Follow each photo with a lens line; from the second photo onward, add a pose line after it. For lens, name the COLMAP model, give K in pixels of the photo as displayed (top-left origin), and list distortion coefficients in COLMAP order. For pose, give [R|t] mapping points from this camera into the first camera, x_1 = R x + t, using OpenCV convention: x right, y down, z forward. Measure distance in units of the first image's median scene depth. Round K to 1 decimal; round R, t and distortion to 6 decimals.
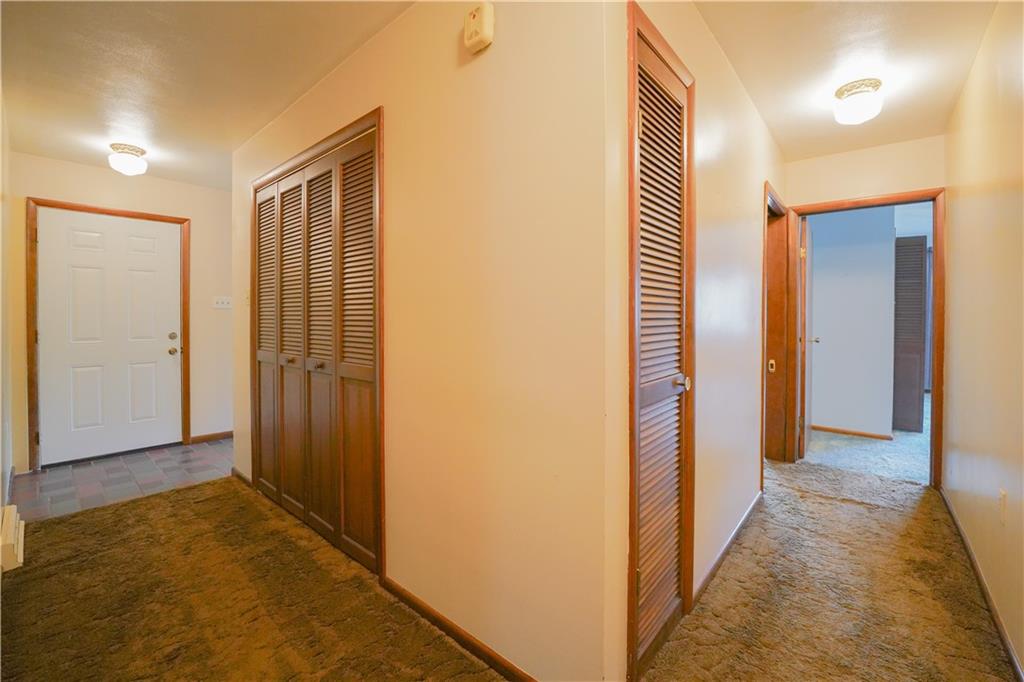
lens RADIAL K [[427.6, 0, 517.0], [0, 427.6, 319.1], [0, 0, 1]] dist [-0.030350, 0.003552]
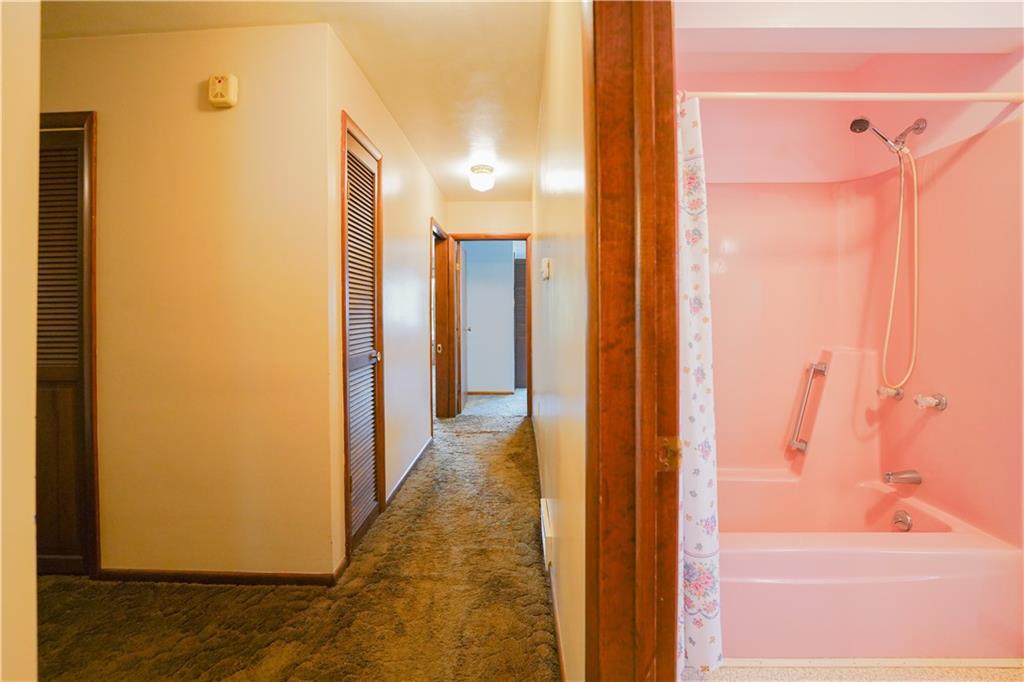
lens RADIAL K [[427.6, 0, 509.3], [0, 427.6, 309.5], [0, 0, 1]] dist [-0.030350, 0.003552]
pose [[0.777602, -0.003736, 0.628746, -0.157035], [0.013662, 0.999847, -0.010954, 0.006169], [-0.628609, 0.017108, 0.777533, -0.391304]]
